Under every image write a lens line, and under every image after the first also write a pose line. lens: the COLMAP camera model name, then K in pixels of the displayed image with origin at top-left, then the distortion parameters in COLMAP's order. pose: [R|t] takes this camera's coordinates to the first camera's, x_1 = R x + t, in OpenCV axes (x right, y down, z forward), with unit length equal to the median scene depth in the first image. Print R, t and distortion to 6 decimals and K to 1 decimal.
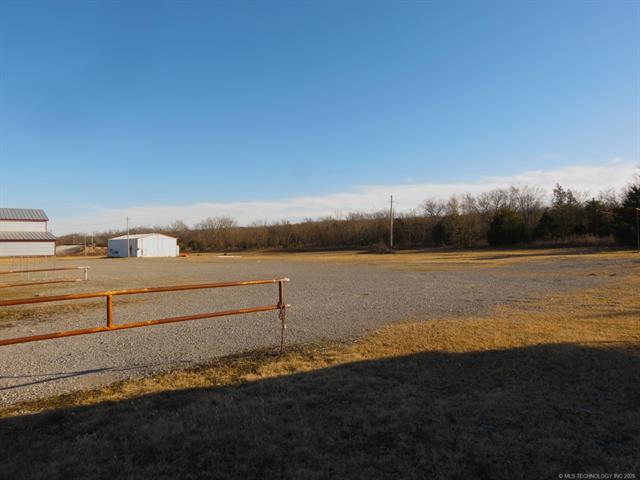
lens RADIAL K [[449.2, 0, 320.0], [0, 449.2, 240.0], [0, 0, 1]] dist [-0.041861, 0.016038]
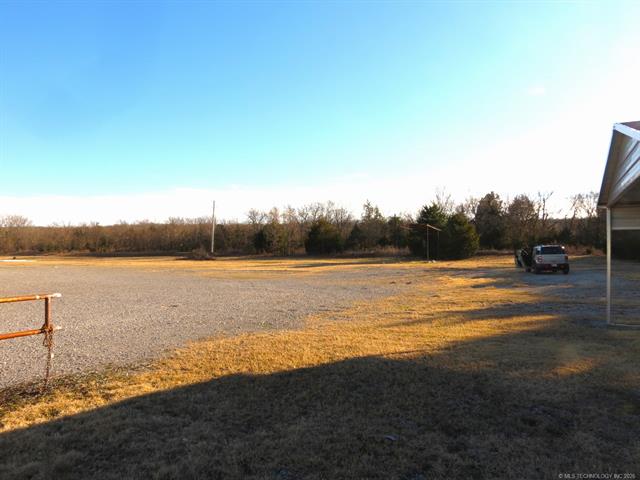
lens RADIAL K [[449.2, 0, 320.0], [0, 449.2, 240.0], [0, 0, 1]] dist [-0.041861, 0.016038]
pose [[0.924367, 0.031623, 0.380193, 0.019372], [-0.025999, 0.999463, -0.019920, -0.001906], [-0.380619, 0.008529, 0.924693, 0.036363]]
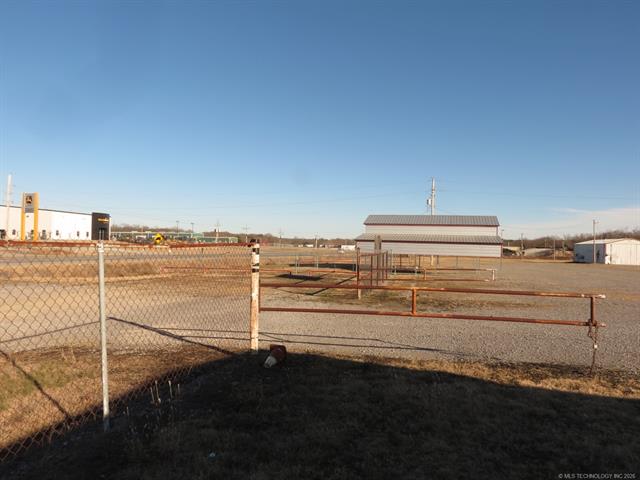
lens RADIAL K [[454.4, 0, 320.0], [0, 454.4, 240.0], [0, 0, 1]] dist [-0.038982, 0.002523]
pose [[0.559852, 0.018030, -0.828397, 0.127506], [-0.024133, 0.999694, 0.005448, -0.006664], [0.828241, 0.016941, 0.560115, 0.001268]]
